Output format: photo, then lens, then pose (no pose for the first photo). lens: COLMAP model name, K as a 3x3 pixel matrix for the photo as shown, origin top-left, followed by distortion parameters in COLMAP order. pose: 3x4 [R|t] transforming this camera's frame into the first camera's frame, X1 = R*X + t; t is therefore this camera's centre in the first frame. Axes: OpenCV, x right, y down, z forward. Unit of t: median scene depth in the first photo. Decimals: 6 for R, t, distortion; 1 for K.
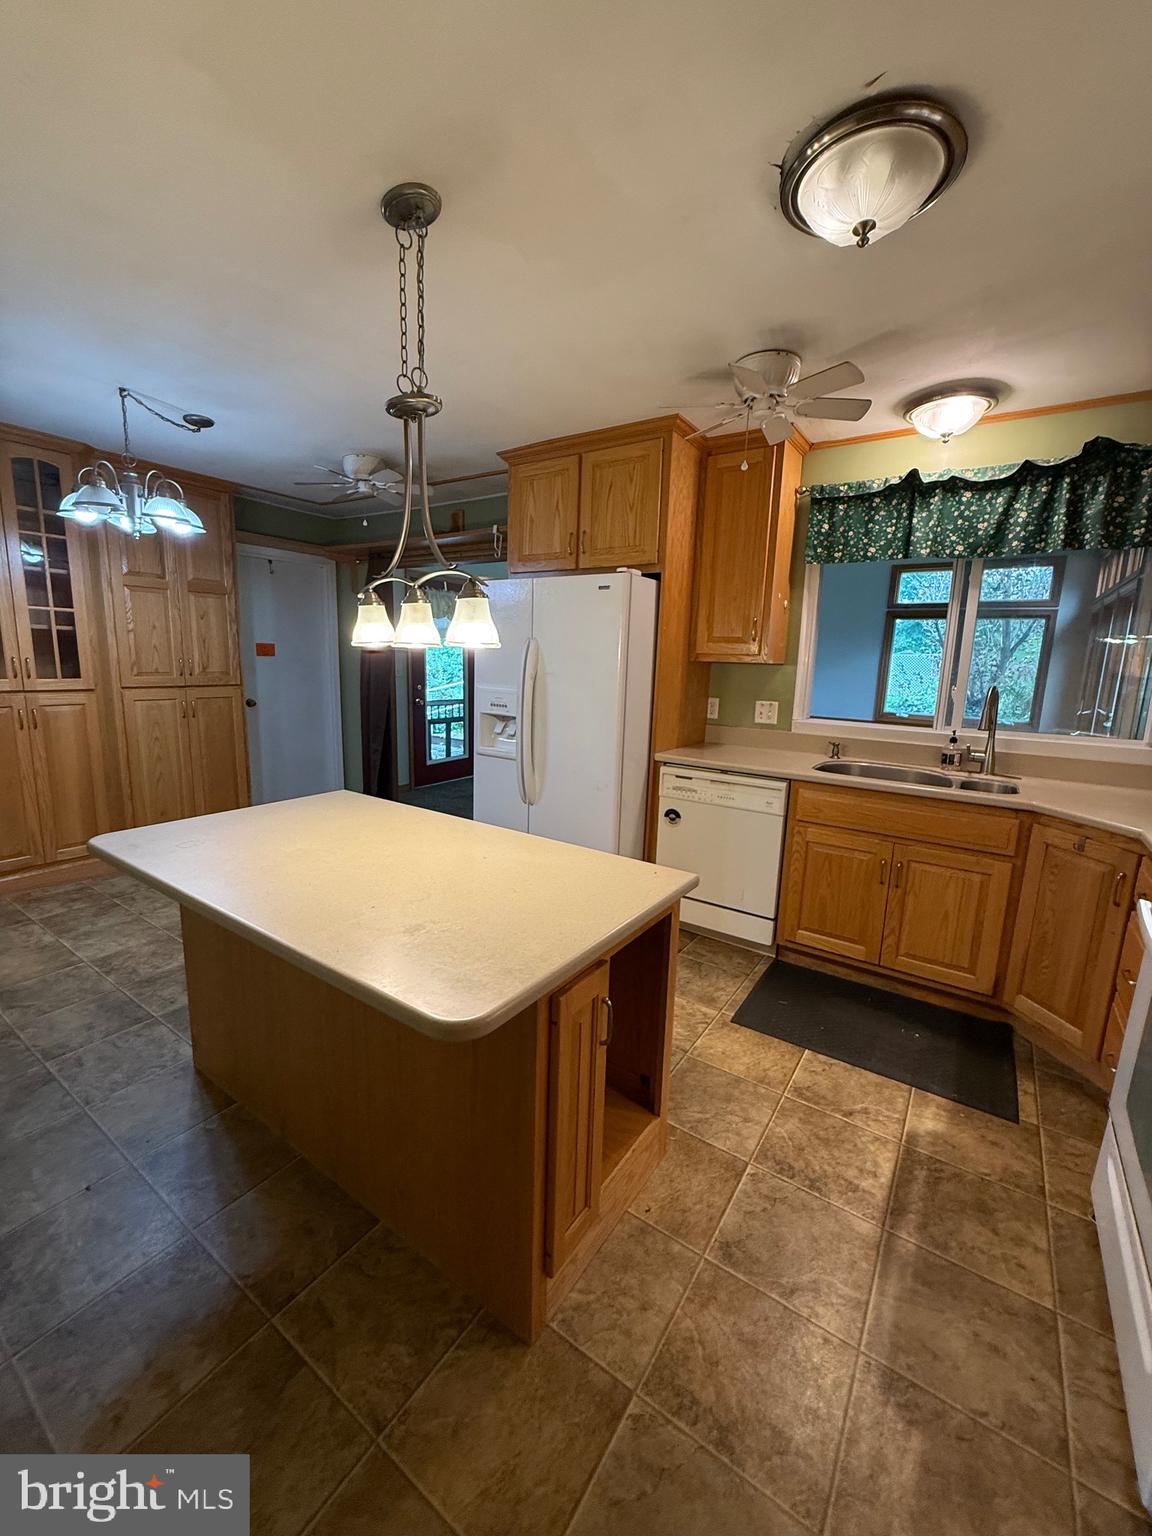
lens RADIAL K [[607.1, 0, 582.3], [0, 607.1, 771.8], [0, 0, 1]] dist [-0.006740, -0.000275]
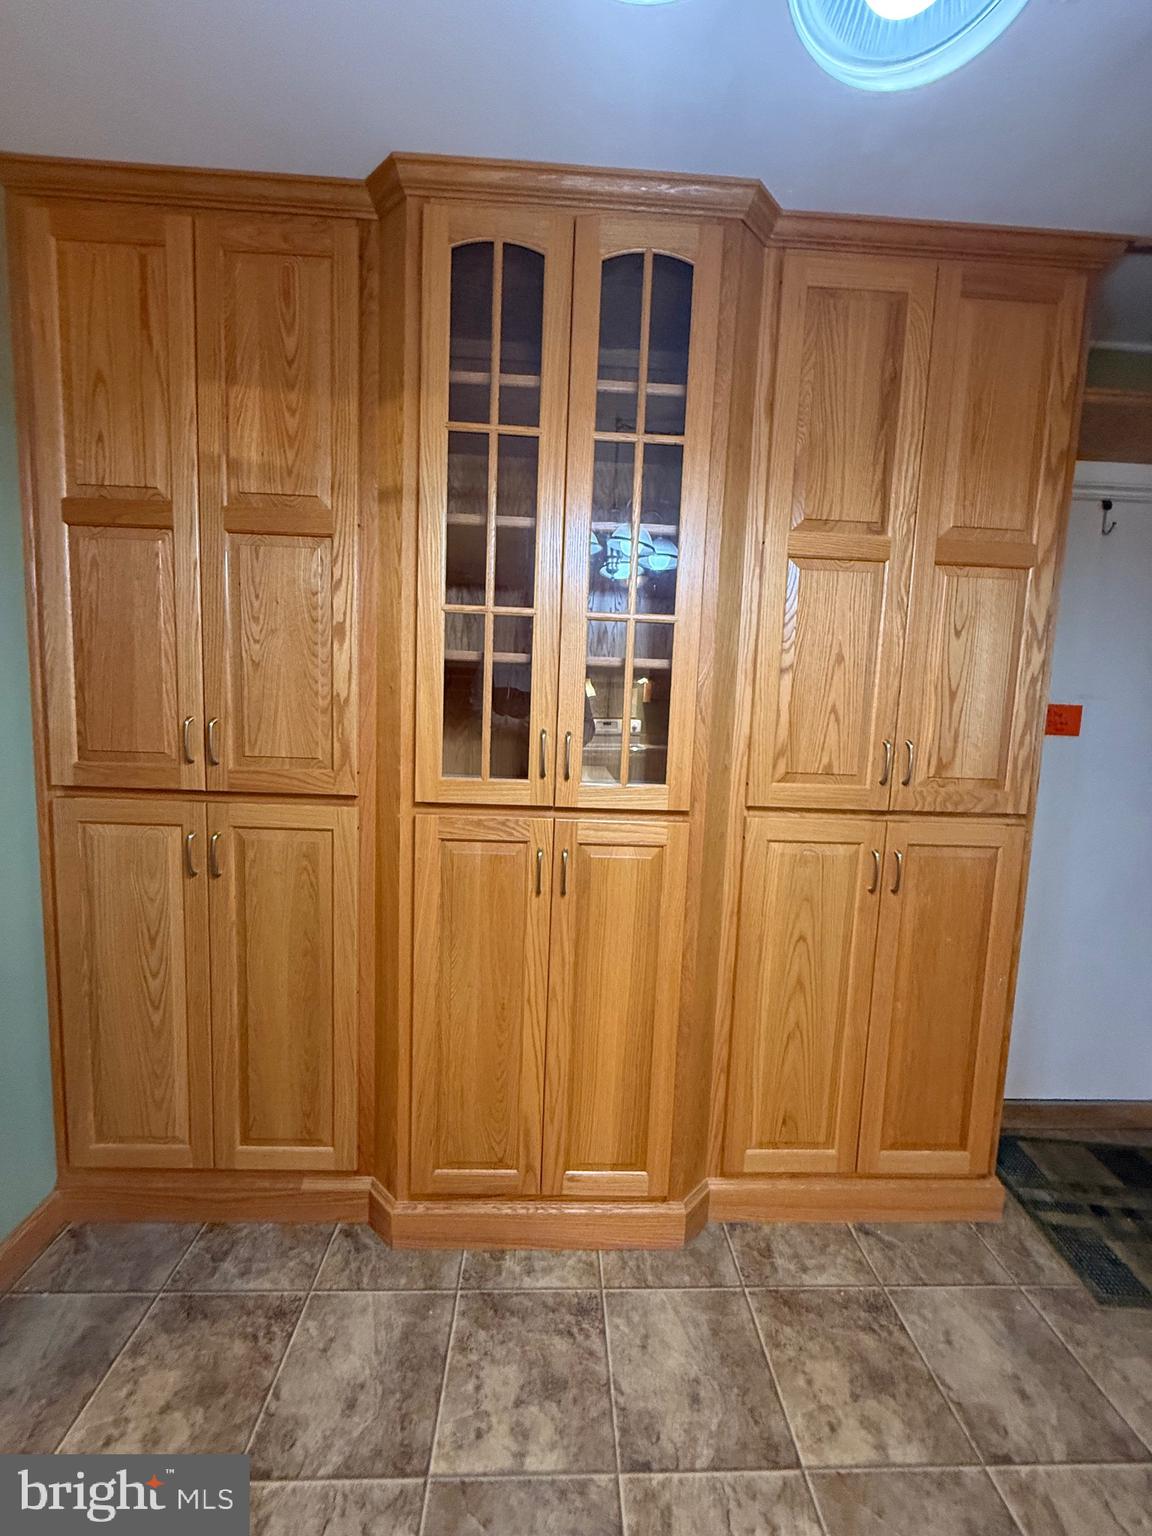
lens RADIAL K [[617.6, 0, 581.1], [0, 617.6, 753.9], [0, 0, 1]] dist [0.012272, -0.000238]
pose [[0.596685, 0.054882, -0.800597, -0.477563], [-0.167068, 0.984294, -0.057041, -0.127304], [0.784892, 0.167790, 0.596483, 0.632101]]
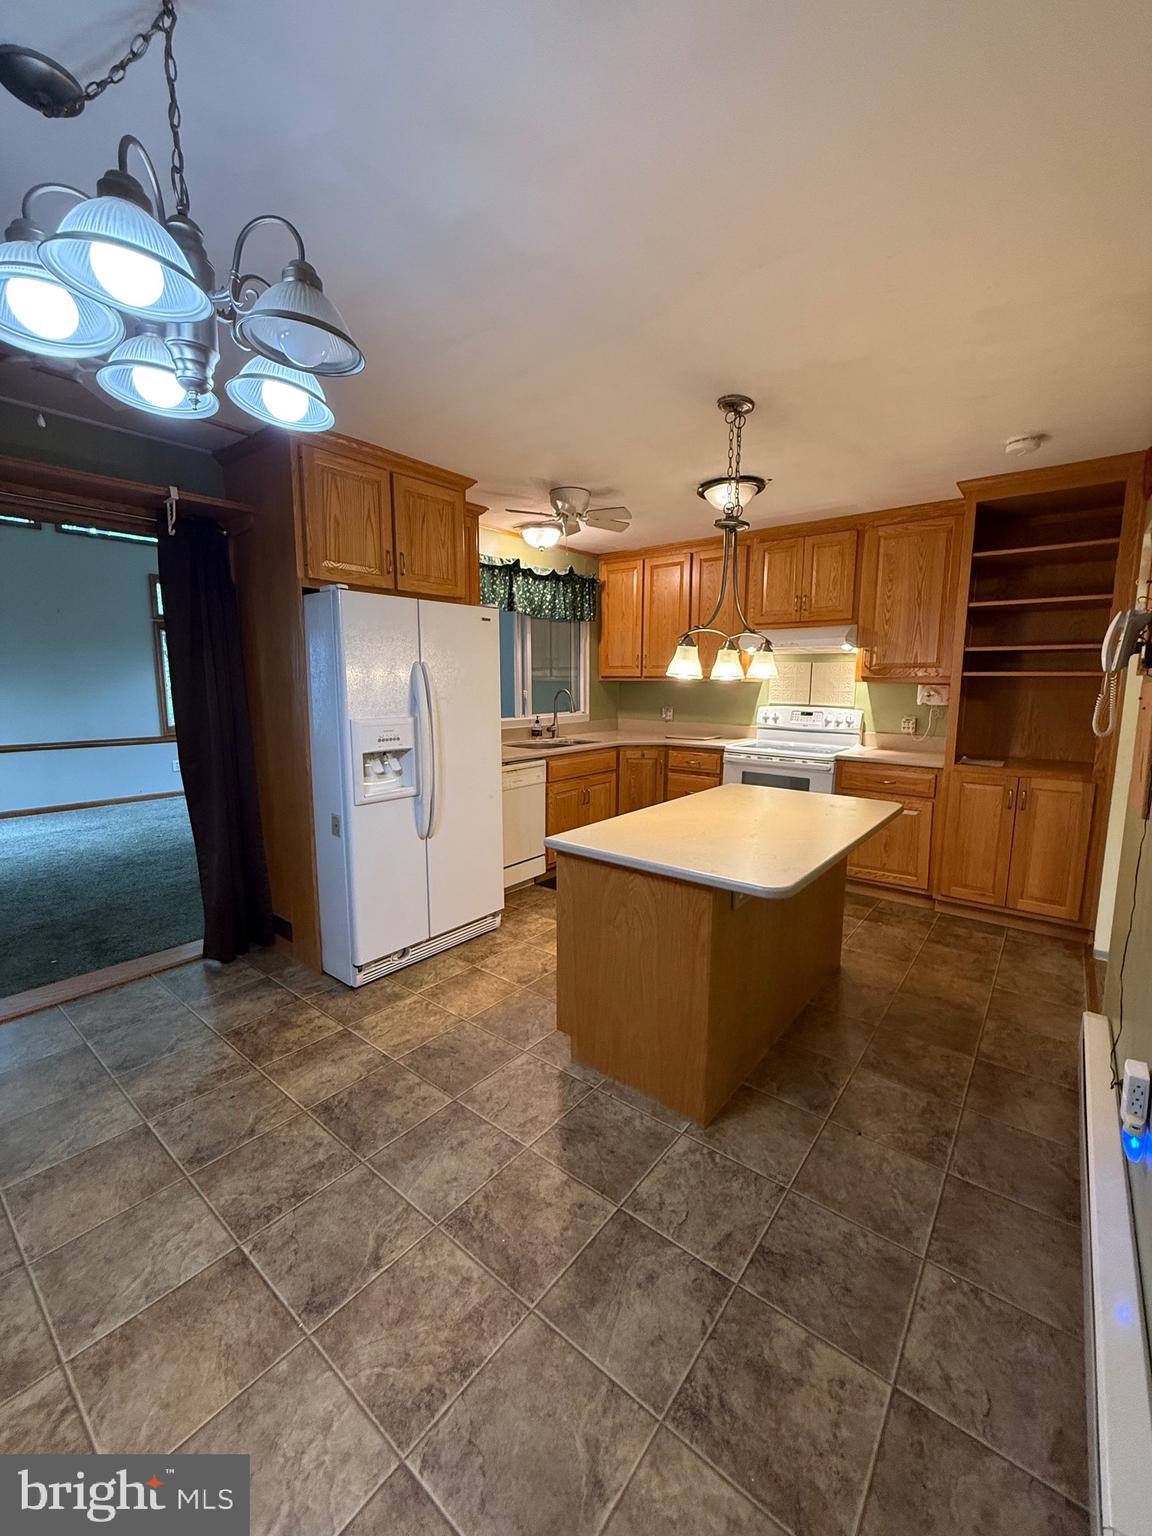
lens RADIAL K [[617.6, 0, 581.1], [0, 617.6, 753.9], [0, 0, 1]] dist [0.012272, -0.000238]
pose [[0.077536, -0.149581, 0.985705, -1.119825], [0.183167, 0.973989, 0.133395, -0.176277], [-0.980019, 0.170206, 0.102918, 0.733049]]
